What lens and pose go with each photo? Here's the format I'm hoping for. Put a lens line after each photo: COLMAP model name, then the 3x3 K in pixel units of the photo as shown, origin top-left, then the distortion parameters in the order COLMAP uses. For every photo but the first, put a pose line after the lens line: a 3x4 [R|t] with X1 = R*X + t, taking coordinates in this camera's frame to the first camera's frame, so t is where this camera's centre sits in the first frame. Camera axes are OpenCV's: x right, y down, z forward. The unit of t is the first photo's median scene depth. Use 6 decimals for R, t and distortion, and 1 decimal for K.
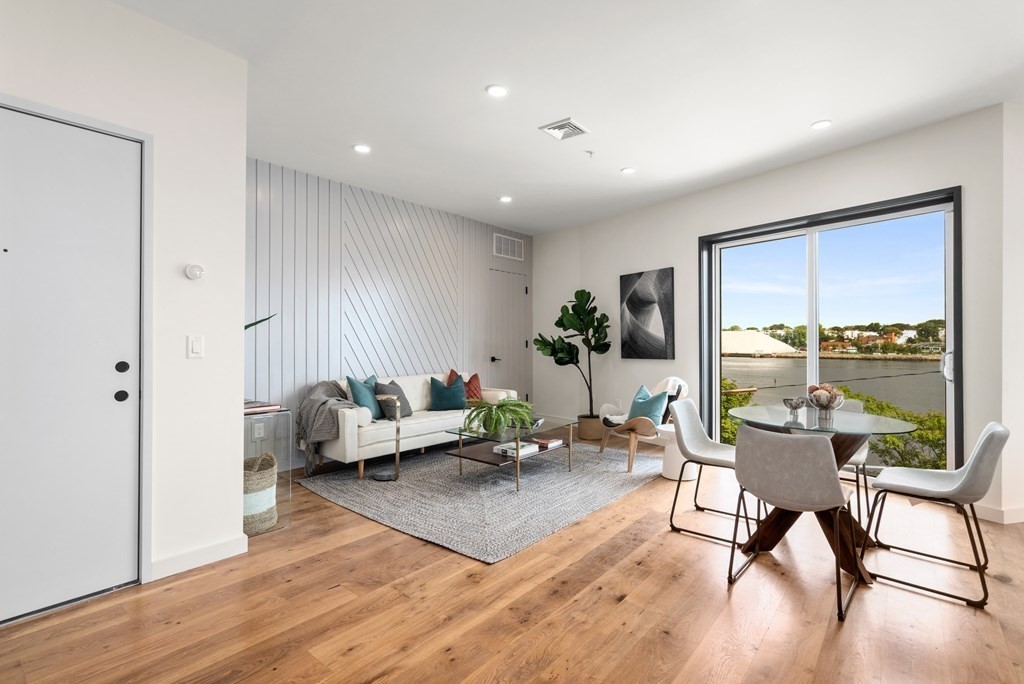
lens RADIAL K [[485.9, 0, 513.7], [0, 485.9, 341.7], [0, 0, 1]] dist [-0.001275, 0.001312]
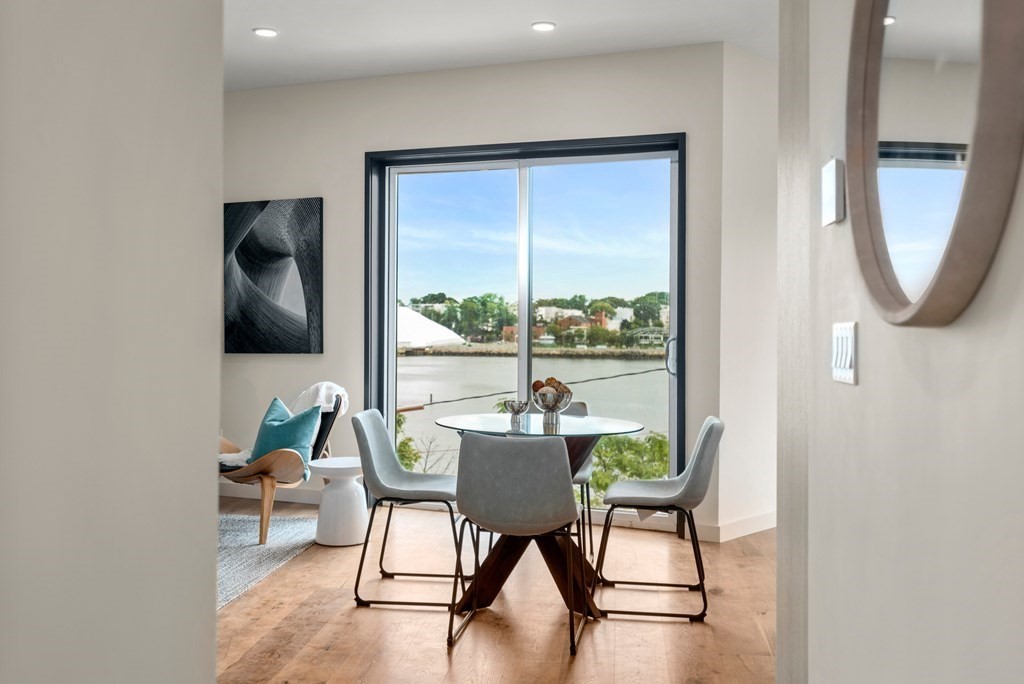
lens RADIAL K [[1046.0, 0, 512.0], [0, 1046.0, 340.3], [0, 0, 1]] dist [-0.008573, 0.000000]
pose [[0.837433, -0.002904, 0.546532, -0.194628], [-0.005357, 0.999894, 0.013522, 0.002347], [-0.546513, -0.014252, 0.837329, -0.217042]]
